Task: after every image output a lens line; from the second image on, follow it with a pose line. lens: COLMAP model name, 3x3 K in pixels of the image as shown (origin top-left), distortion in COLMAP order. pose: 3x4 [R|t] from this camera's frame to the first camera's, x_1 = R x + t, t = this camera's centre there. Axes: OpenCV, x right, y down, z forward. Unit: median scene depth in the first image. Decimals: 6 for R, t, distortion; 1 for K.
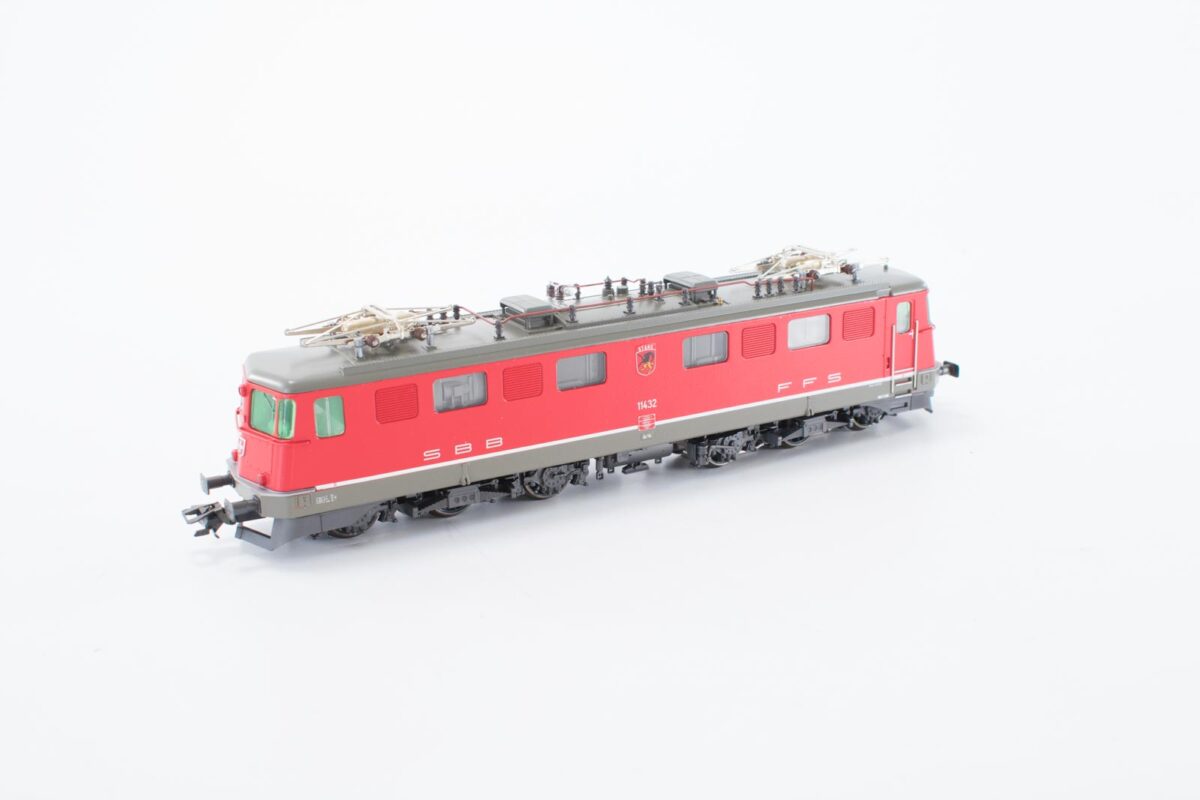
lens RADIAL K [[1642.4, 0, 598.3], [0, 1642.4, 399.9], [0, 0, 1]] dist [-0.001550, 0.000000]
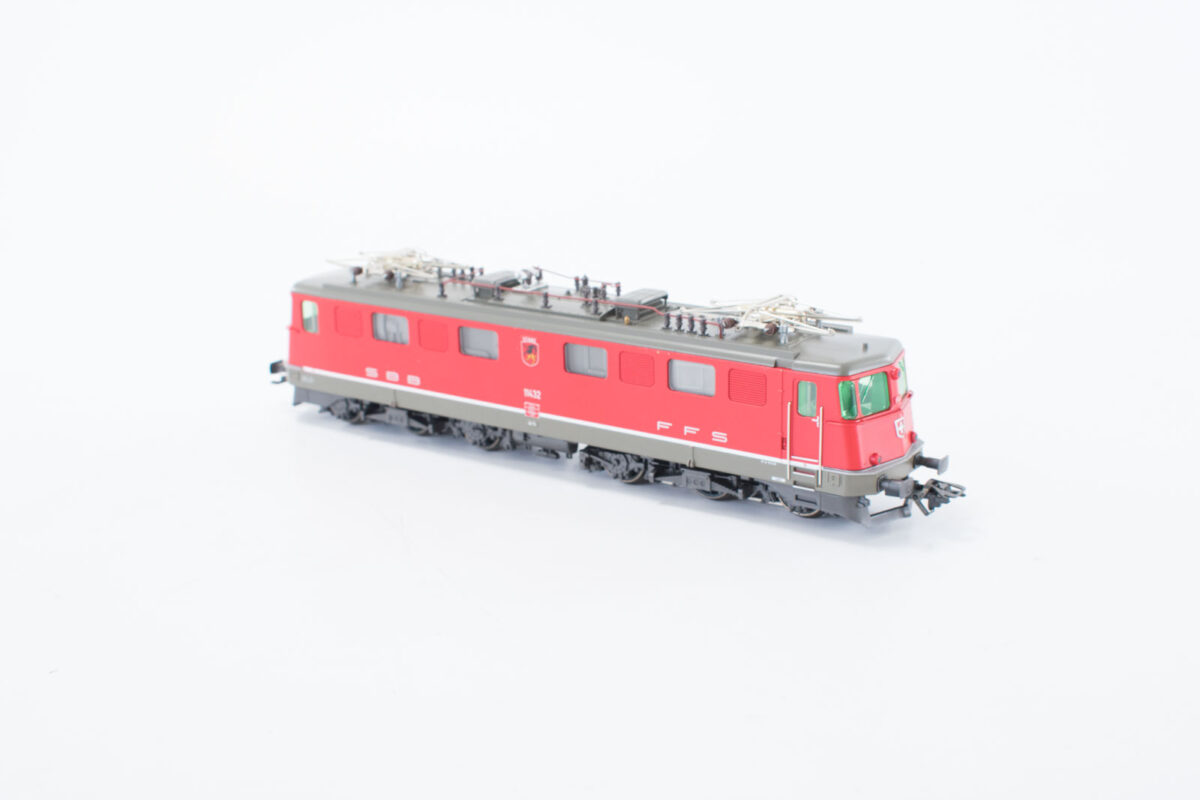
lens RADIAL K [[1642.4, 0, 598.2], [0, 1642.4, 400.1], [0, 0, 1]] dist [-0.001550, 0.000000]
pose [[0.448134, 0.265924, -0.853499, 0.921777], [-0.260168, 0.952202, 0.160074, -0.167996], [0.855271, 0.150319, 0.495899, 0.494716]]
